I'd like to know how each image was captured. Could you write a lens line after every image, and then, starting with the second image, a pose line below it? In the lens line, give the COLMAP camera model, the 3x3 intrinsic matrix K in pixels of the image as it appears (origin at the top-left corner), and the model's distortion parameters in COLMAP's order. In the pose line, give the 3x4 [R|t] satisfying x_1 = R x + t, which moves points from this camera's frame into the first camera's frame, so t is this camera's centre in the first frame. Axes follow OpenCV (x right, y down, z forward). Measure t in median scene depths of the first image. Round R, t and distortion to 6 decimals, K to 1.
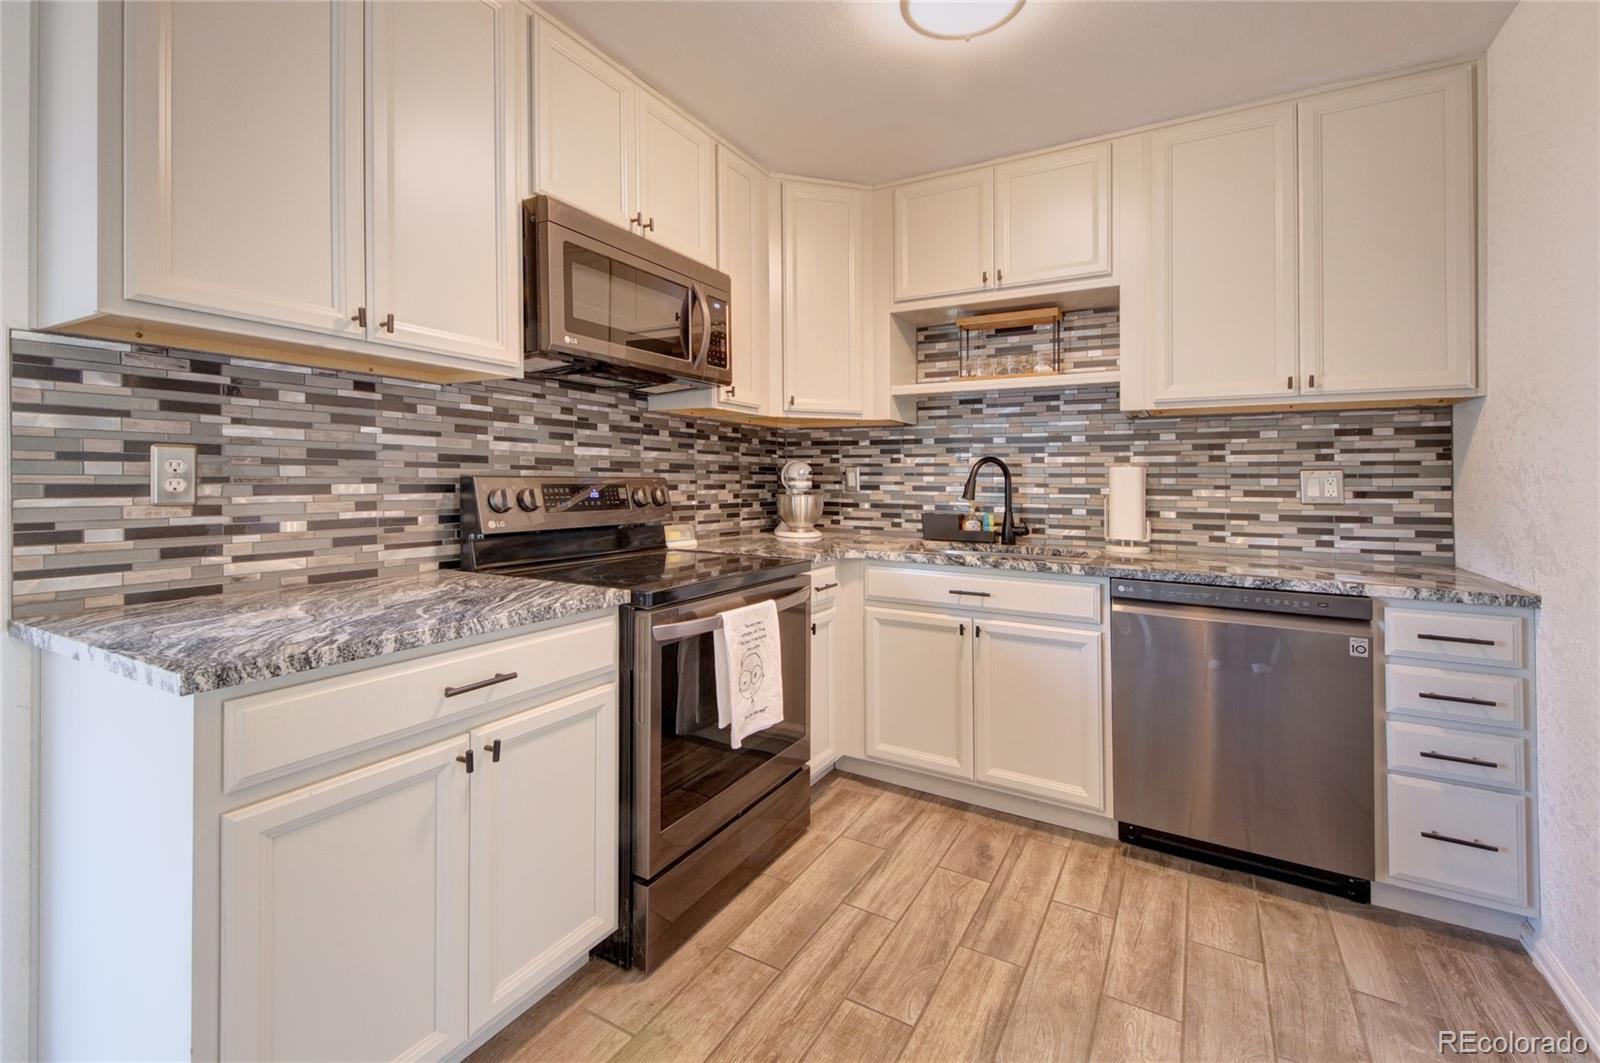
lens RADIAL K [[728.6, 0, 790.4], [0, 728.6, 482.2], [0, 0, 1]] dist [0.005537, -0.002332]
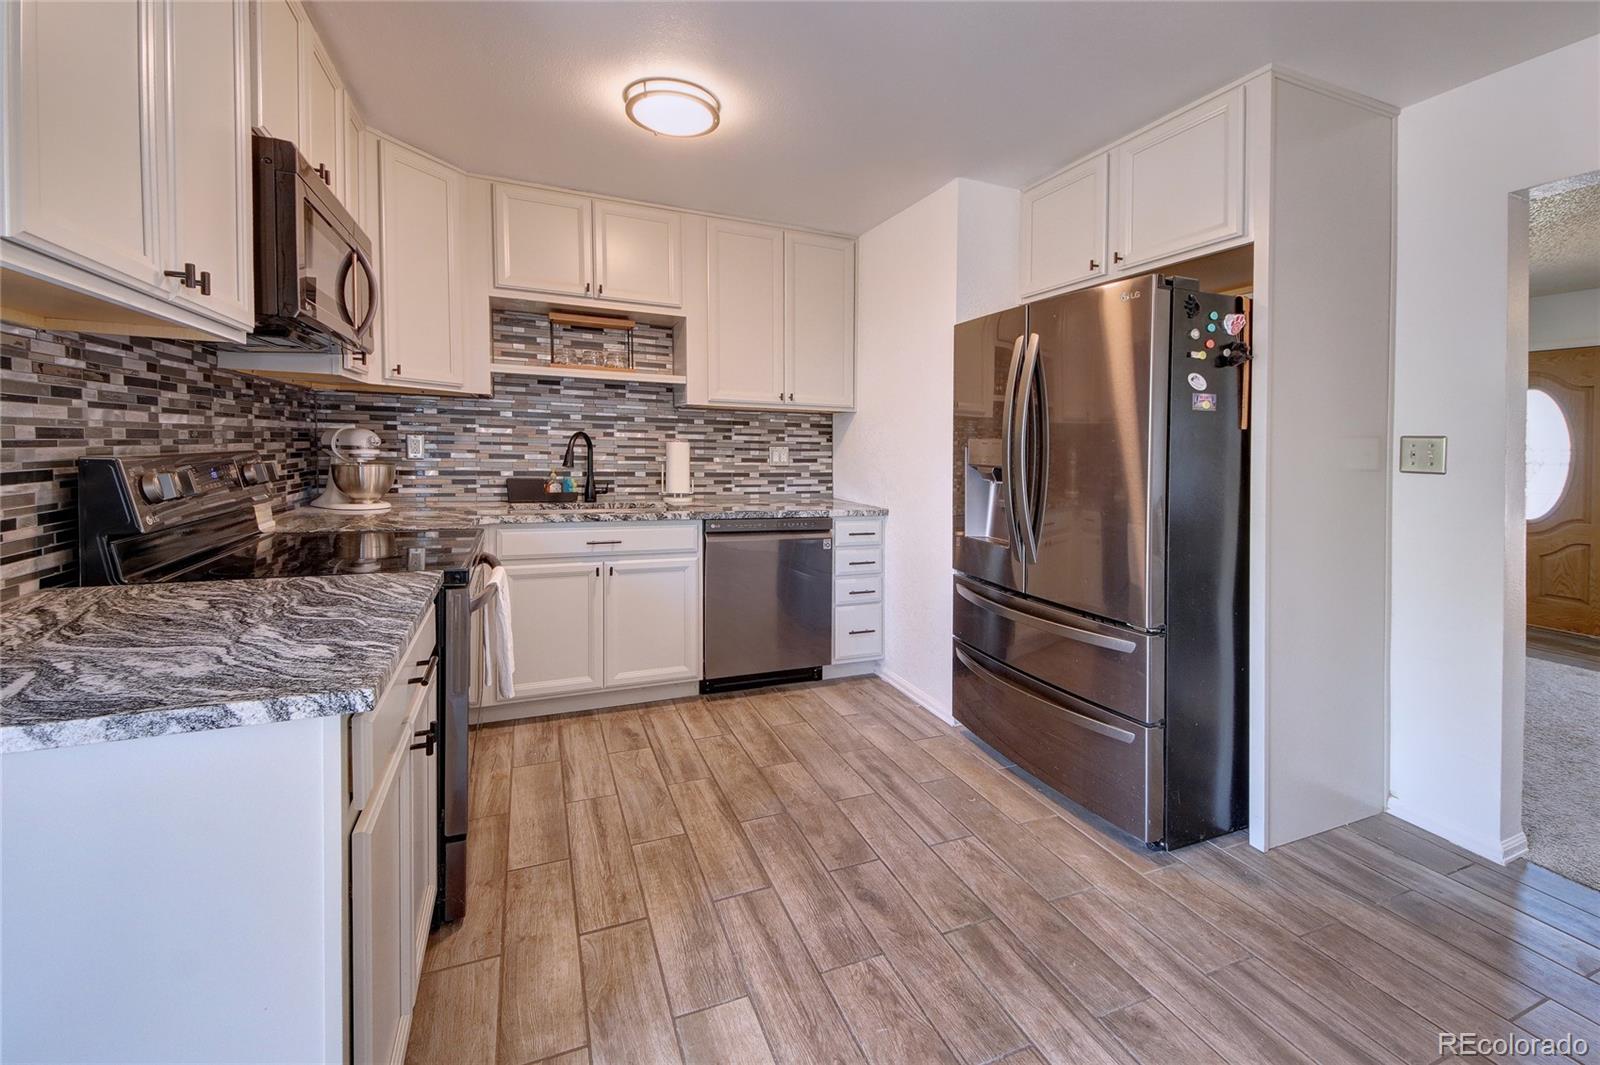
lens RADIAL K [[650.6, 0, 862.8], [0, 650.6, 446.6], [0, 0, 1]] dist [-0.002629, -0.002664]
pose [[0.557718, 0.003907, 0.830021, -0.535702], [-0.018330, 0.999803, 0.007611, -0.038832], [-0.829828, -0.019460, 0.557679, -0.010868]]
